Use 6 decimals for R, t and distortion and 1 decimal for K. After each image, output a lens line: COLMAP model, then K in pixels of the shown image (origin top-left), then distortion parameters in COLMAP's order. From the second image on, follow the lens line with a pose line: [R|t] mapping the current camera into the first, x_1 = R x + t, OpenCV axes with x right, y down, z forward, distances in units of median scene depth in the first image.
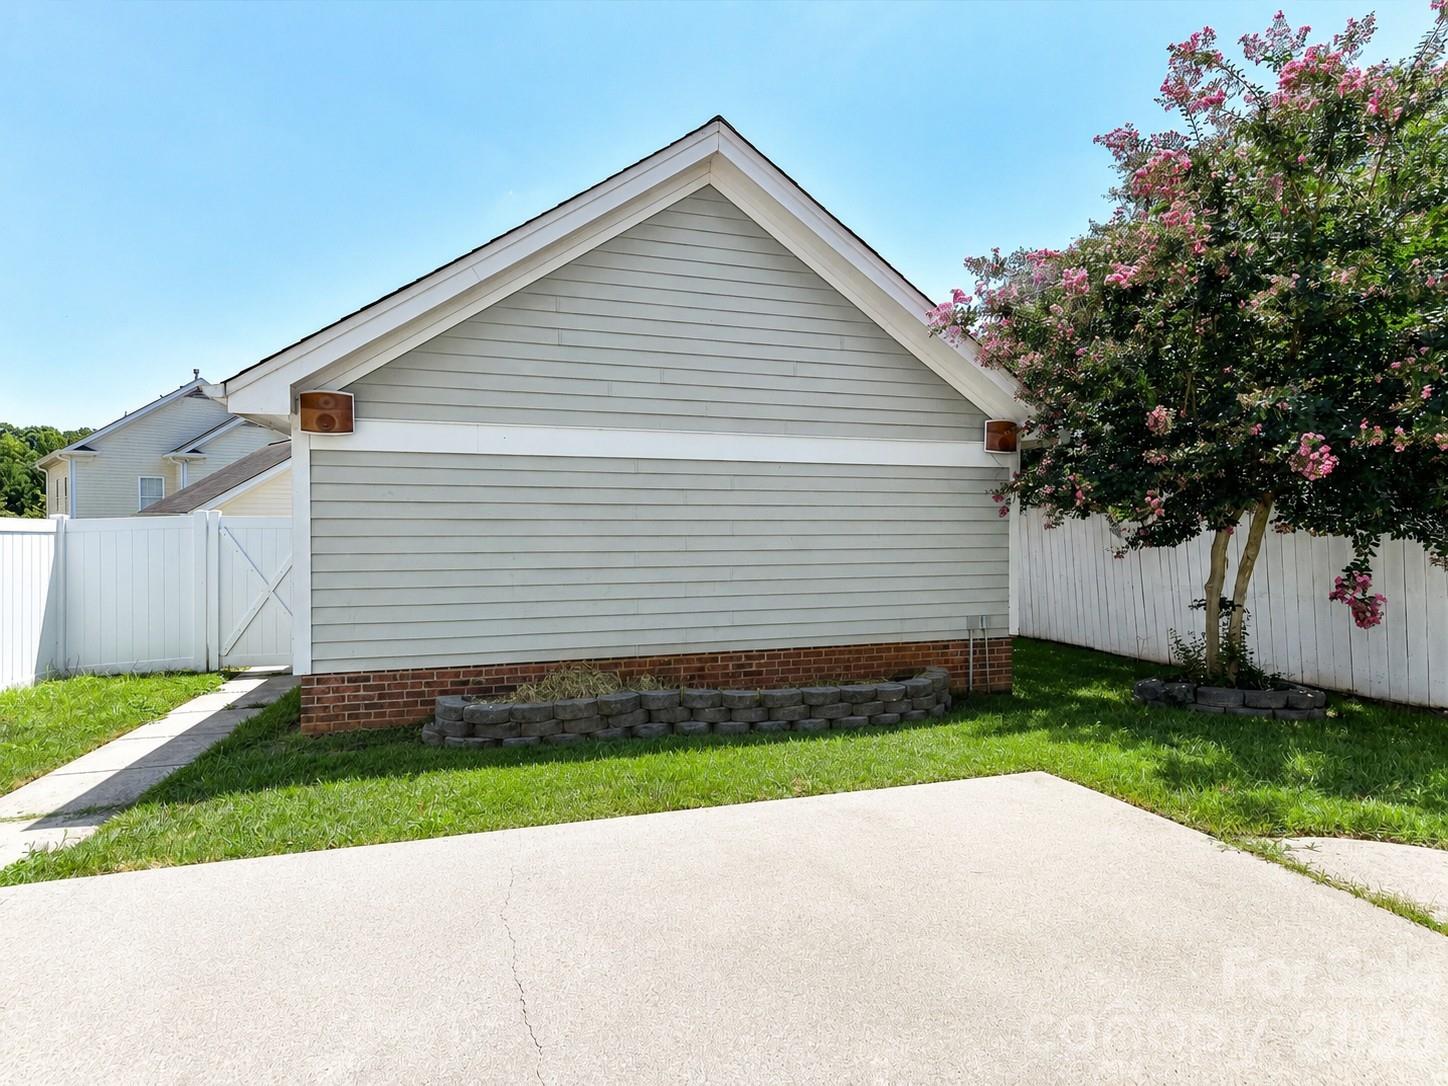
lens RADIAL K [[738.6, 0, 716.4], [0, 738.6, 533.9], [0, 0, 1]] dist [0.014113, -0.000749]
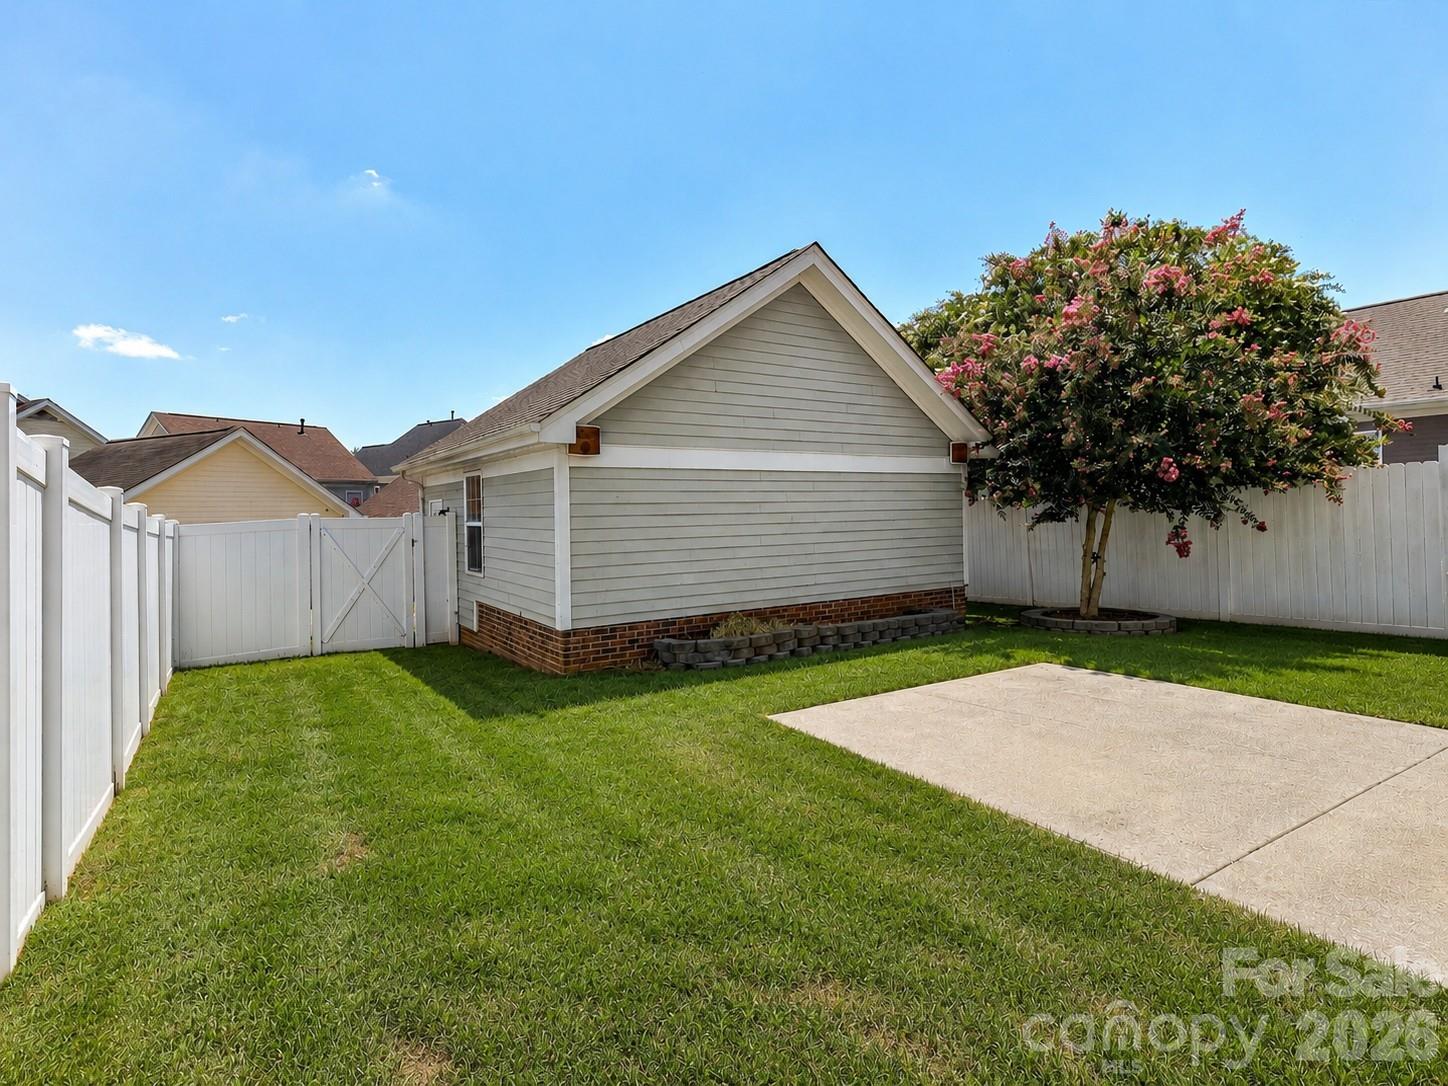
lens RADIAL K [[738.6, 0, 716.4], [0, 738.6, 533.9], [0, 0, 1]] dist [0.014113, -0.000749]
pose [[0.958213, -0.031589, 0.284307, -0.604424], [0.031328, 0.999494, 0.005466, 0.011371], [-0.284336, 0.003669, 0.958718, -0.357553]]
